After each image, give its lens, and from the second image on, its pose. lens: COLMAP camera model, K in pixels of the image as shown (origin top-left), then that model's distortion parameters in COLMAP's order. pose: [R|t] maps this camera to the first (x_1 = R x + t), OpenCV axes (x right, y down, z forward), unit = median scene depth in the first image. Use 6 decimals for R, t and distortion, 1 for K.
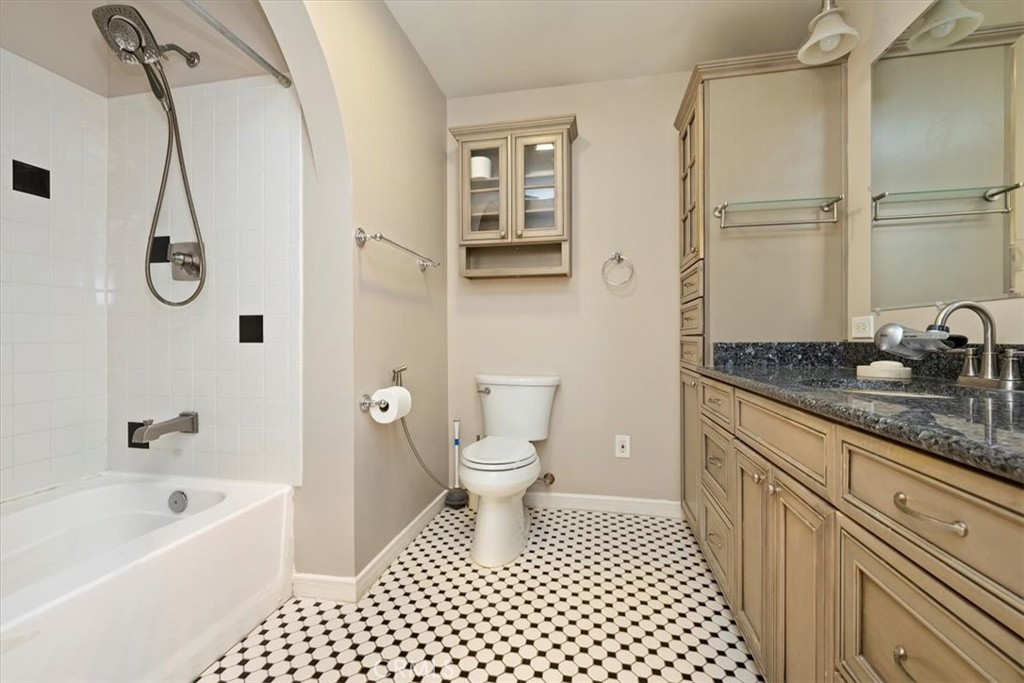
lens RADIAL K [[434.8, 0, 512.0], [0, 434.8, 342.7], [0, 0, 1]] dist [0.000311, -0.000070]
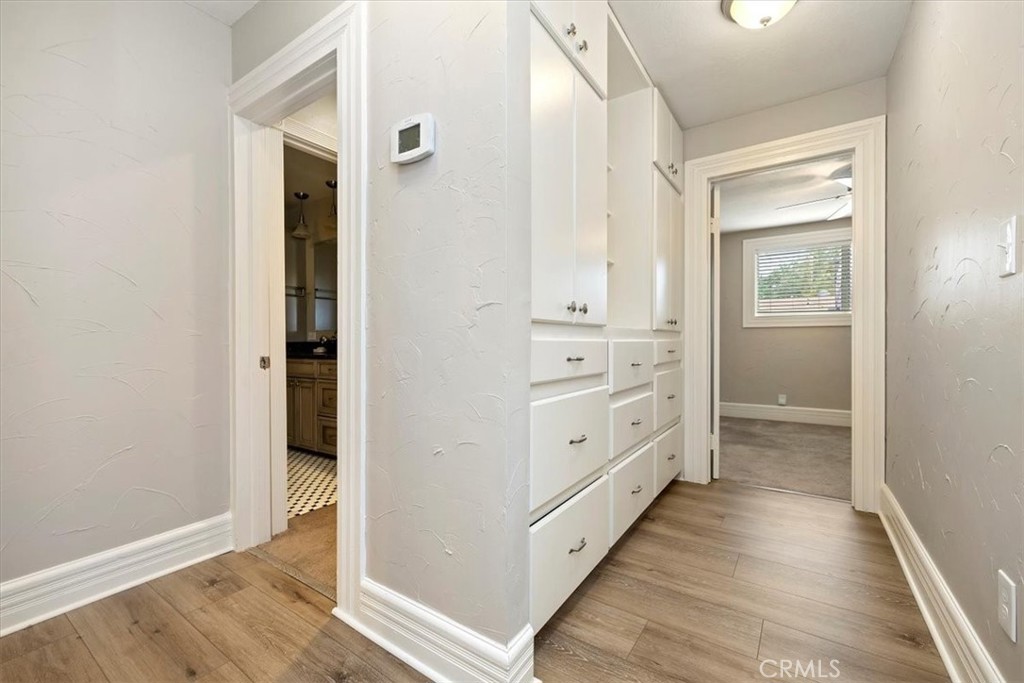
lens RADIAL K [[434.8, 0, 504.7], [0, 434.8, 341.8], [0, 0, 1]] dist [0.000311, -0.000070]
pose [[0.394803, 0.007333, 0.918737, -1.862617], [-0.000209, 0.999969, -0.007892, 0.030074], [-0.918766, 0.002923, 0.394792, -1.821382]]
